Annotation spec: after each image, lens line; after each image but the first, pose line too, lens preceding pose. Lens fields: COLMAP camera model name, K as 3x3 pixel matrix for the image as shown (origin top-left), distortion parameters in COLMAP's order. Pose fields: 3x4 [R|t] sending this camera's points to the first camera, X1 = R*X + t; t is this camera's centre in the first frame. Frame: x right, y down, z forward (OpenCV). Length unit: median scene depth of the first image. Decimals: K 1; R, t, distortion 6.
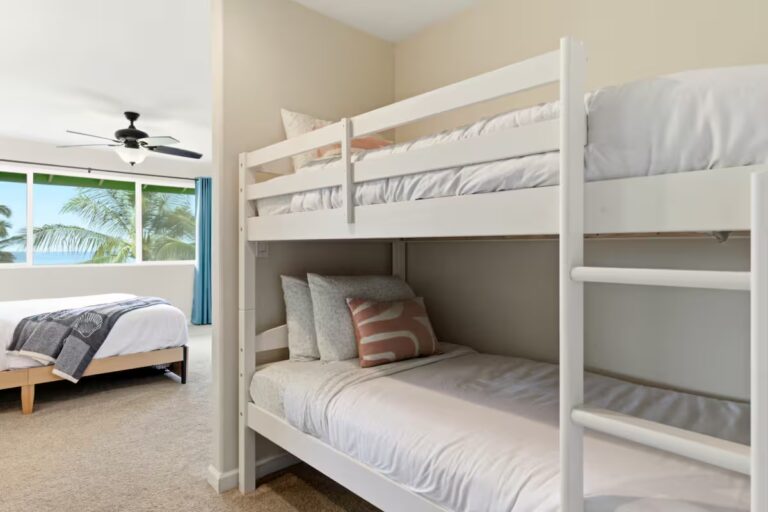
lens RADIAL K [[438.4, 0, 383.7], [0, 438.4, 245.1], [0, 0, 1]] dist [-0.000361, -0.001277]
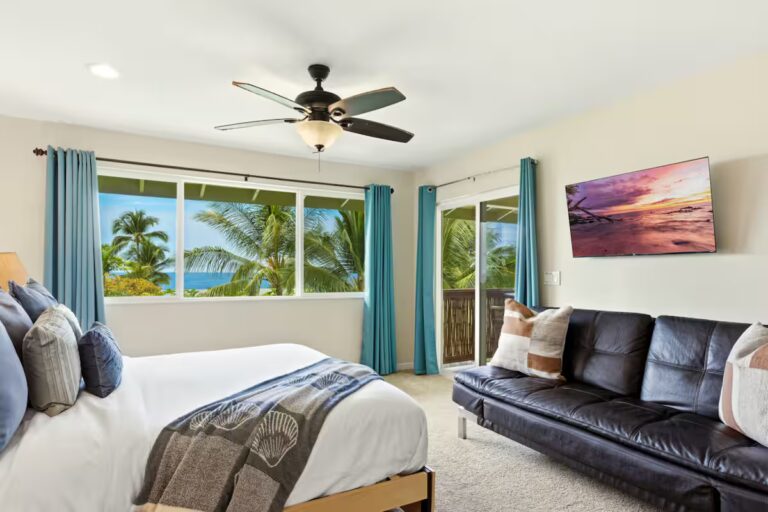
lens RADIAL K [[438.4, 0, 394.5], [0, 438.4, 275.3], [0, 0, 1]] dist [-0.000361, -0.001277]
pose [[0.973998, 0.010281, -0.226325, -0.374018], [-0.006850, 0.999850, 0.015938, -0.015726], [0.226455, -0.013974, 0.973921, 0.471934]]
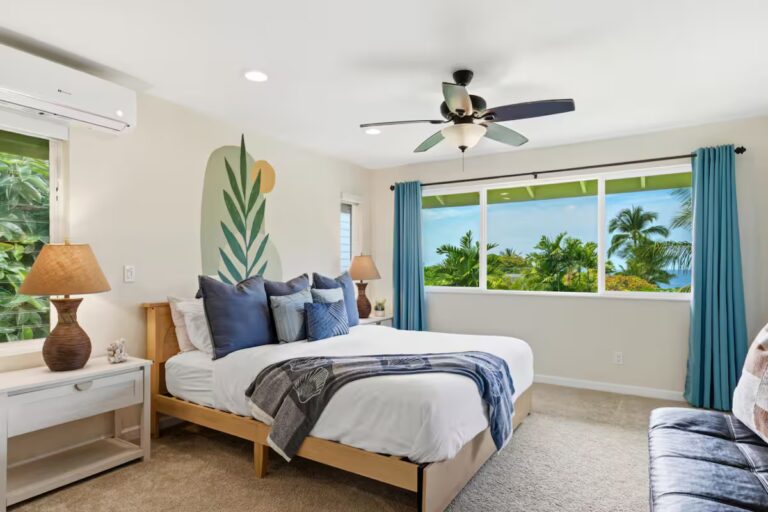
lens RADIAL K [[438.4, 0, 371.8], [0, 438.4, 266.6], [0, 0, 1]] dist [-0.000361, -0.001277]
pose [[0.269180, 0.000616, -0.963090, 0.034920], [0.006309, 0.999977, 0.002403, -0.011166], [0.963069, -0.006723, 0.269170, 0.795883]]
